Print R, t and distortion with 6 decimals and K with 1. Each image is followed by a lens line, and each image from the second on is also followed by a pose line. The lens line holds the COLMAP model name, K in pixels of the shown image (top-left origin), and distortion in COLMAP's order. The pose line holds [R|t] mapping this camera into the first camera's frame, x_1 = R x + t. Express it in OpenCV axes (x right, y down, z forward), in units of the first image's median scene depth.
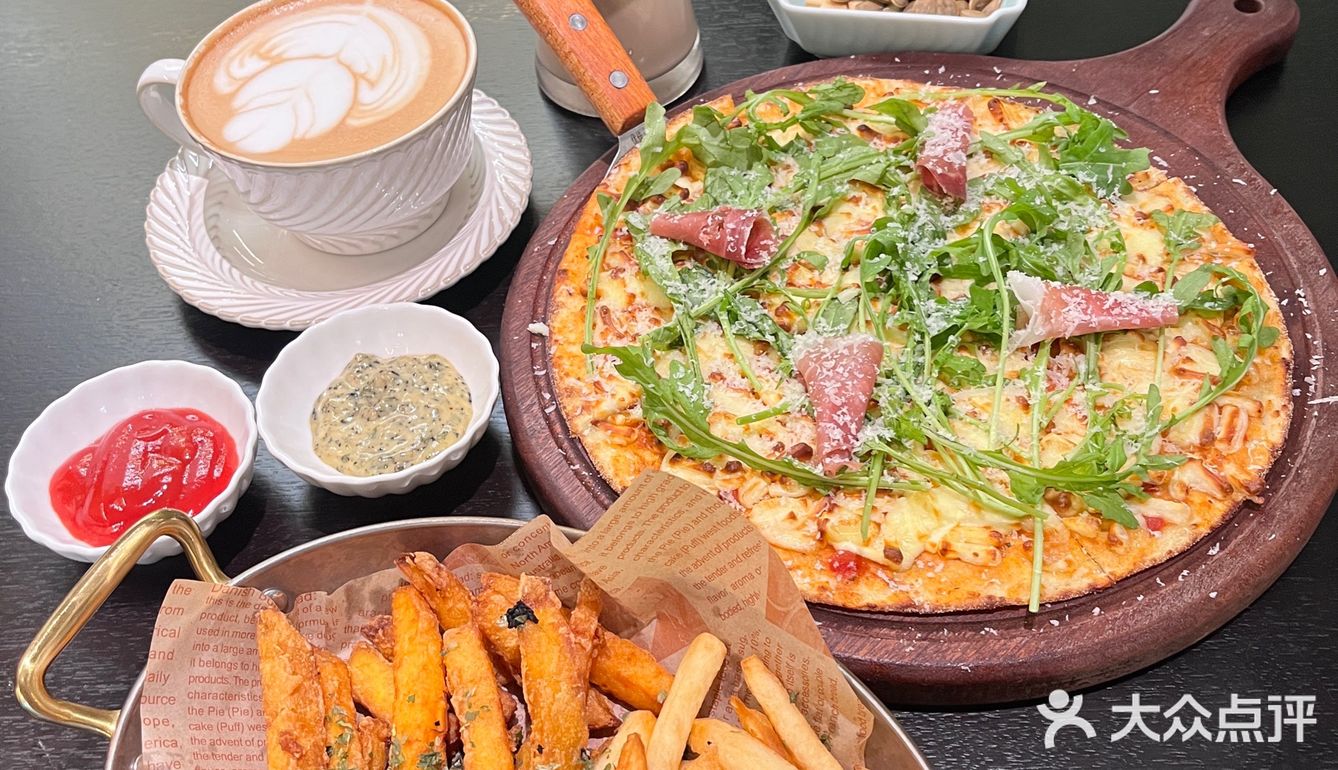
lens RADIAL K [[1370.0, 0, 669.2], [0, 1370.0, 410.8], [0, 0, 1]] dist [0.111932, -0.299233]
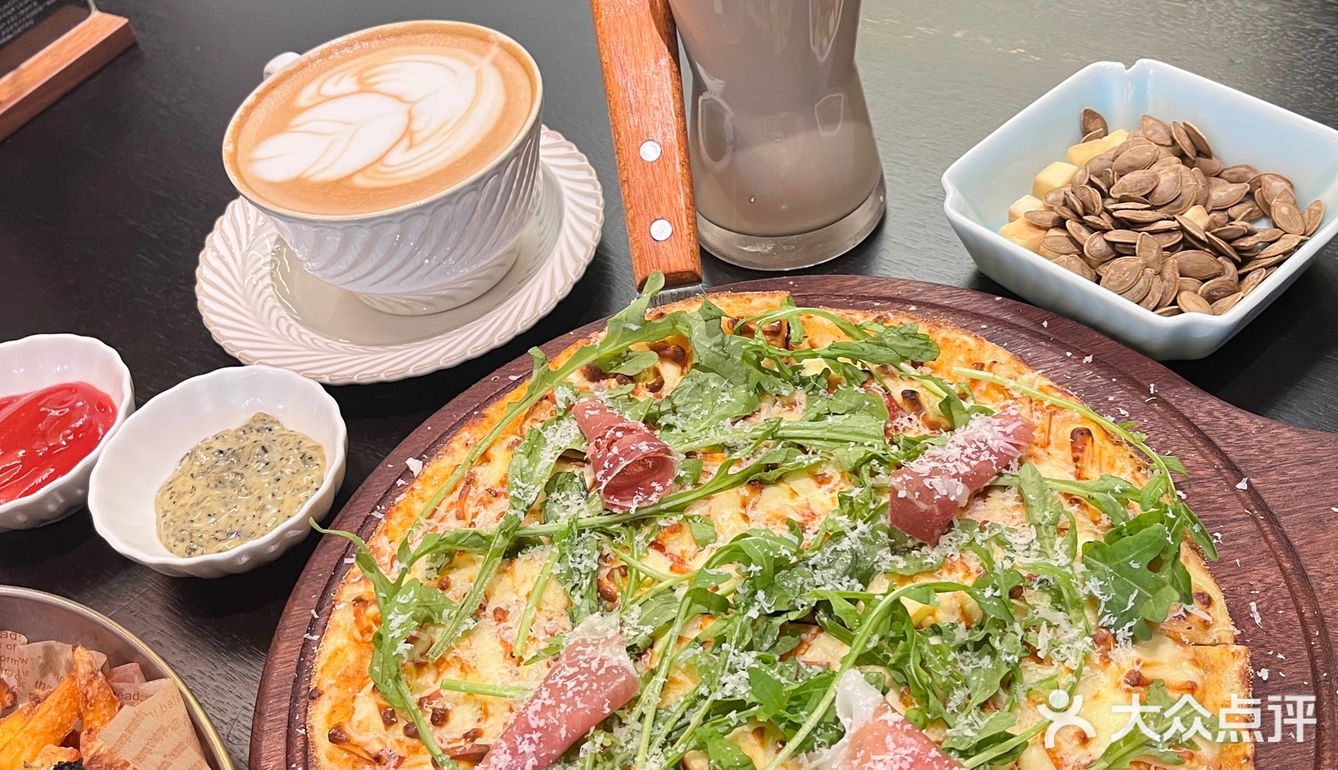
lens RADIAL K [[1370.0, 0, 669.2], [0, 1370.0, 410.8], [0, 0, 1]] dist [0.111932, -0.299233]
pose [[0.819377, 0.392952, -0.417386, 0.400079], [-0.387810, 0.916165, 0.101216, -0.250864], [0.422167, 0.078933, 0.903075, 0.281980]]
